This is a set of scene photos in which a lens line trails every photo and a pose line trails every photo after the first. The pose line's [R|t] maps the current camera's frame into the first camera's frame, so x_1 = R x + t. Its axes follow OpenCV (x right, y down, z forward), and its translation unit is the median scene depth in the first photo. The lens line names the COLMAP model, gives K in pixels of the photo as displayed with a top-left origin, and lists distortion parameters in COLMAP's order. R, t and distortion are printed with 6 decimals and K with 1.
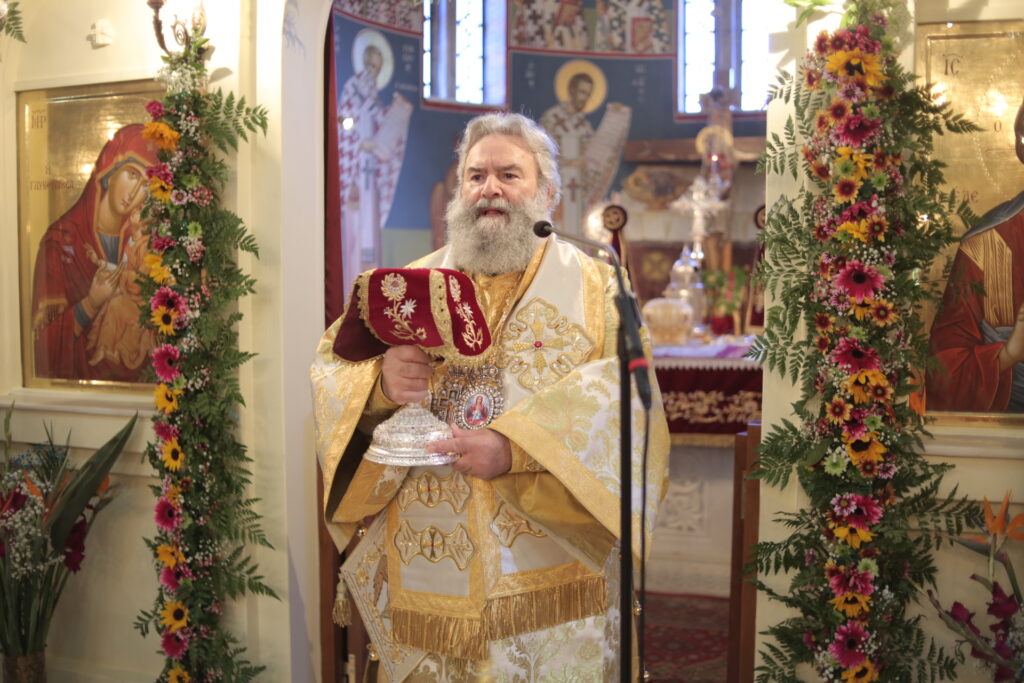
lens RADIAL K [[1005.6, 0, 516.3], [0, 1005.6, 340.2], [0, 0, 1]] dist [-0.106248, 0.000000]
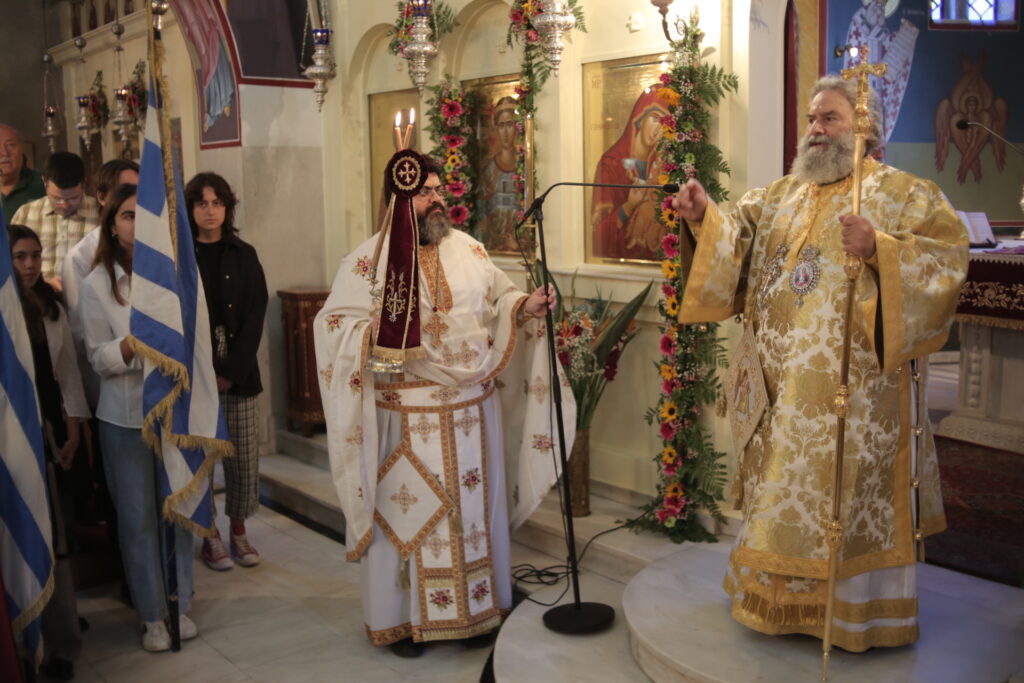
lens RADIAL K [[1005.6, 0, 537.8], [0, 1005.6, 327.5], [0, 0, 1]] dist [-0.106248, 0.000000]
pose [[0.864741, 0.058331, -0.498819, 0.246054], [-0.017756, 0.996162, 0.085707, 0.019005], [0.501904, -0.065258, 0.862458, -0.438766]]
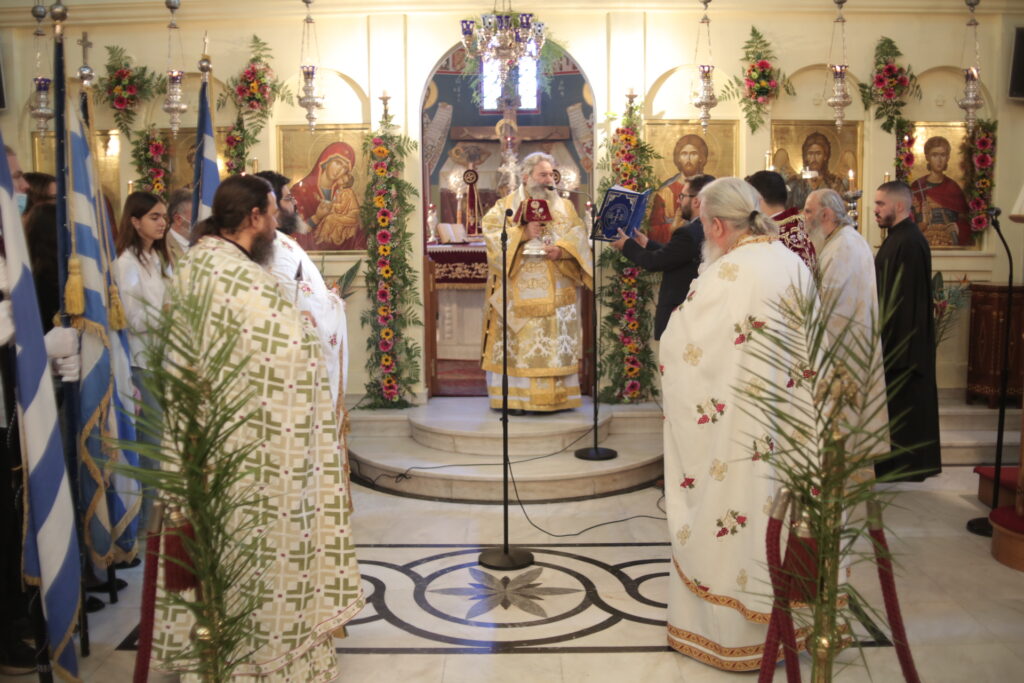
lens RADIAL K [[1005.6, 0, 517.0], [0, 1005.6, 334.6], [0, 0, 1]] dist [-0.106248, 0.000000]
pose [[0.953209, -0.045246, 0.298906, -0.811847], [0.030614, 0.998101, 0.053454, 0.147872], [-0.300757, -0.041802, 0.952784, -1.647064]]
